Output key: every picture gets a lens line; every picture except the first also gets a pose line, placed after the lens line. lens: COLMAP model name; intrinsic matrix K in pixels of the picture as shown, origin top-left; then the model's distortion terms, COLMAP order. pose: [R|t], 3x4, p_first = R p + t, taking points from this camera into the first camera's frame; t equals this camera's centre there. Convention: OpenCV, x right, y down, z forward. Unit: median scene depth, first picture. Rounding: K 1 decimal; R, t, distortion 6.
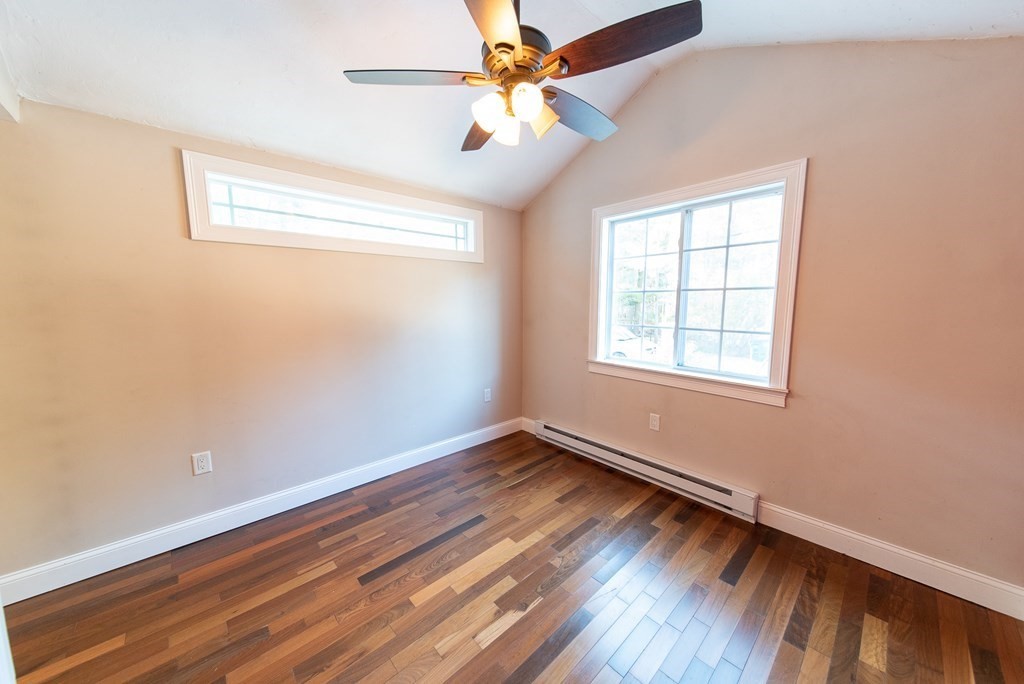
lens RADIAL K [[363.6, 0, 504.3], [0, 363.6, 342.4], [0, 0, 1]] dist [0.006680, -0.000119]
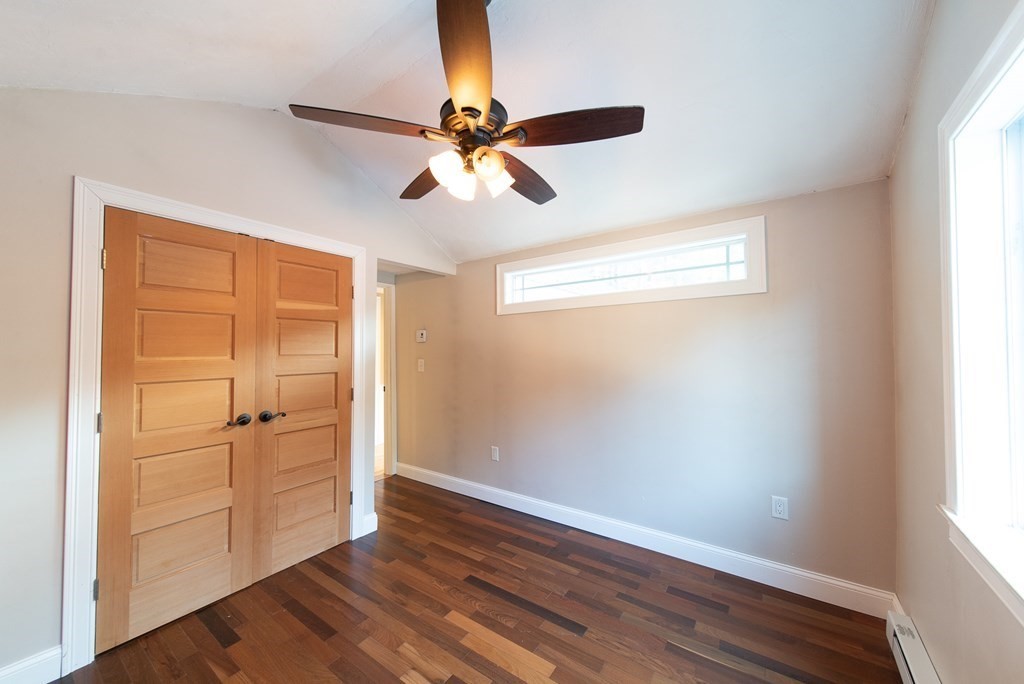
lens RADIAL K [[363.6, 0, 504.3], [0, 363.6, 342.4], [0, 0, 1]] dist [0.006680, -0.000119]
pose [[0.212266, -0.022716, -0.976948, 0.710941], [-0.103890, 0.993539, -0.045674, -0.078421], [0.971674, 0.111191, 0.208535, 0.640688]]
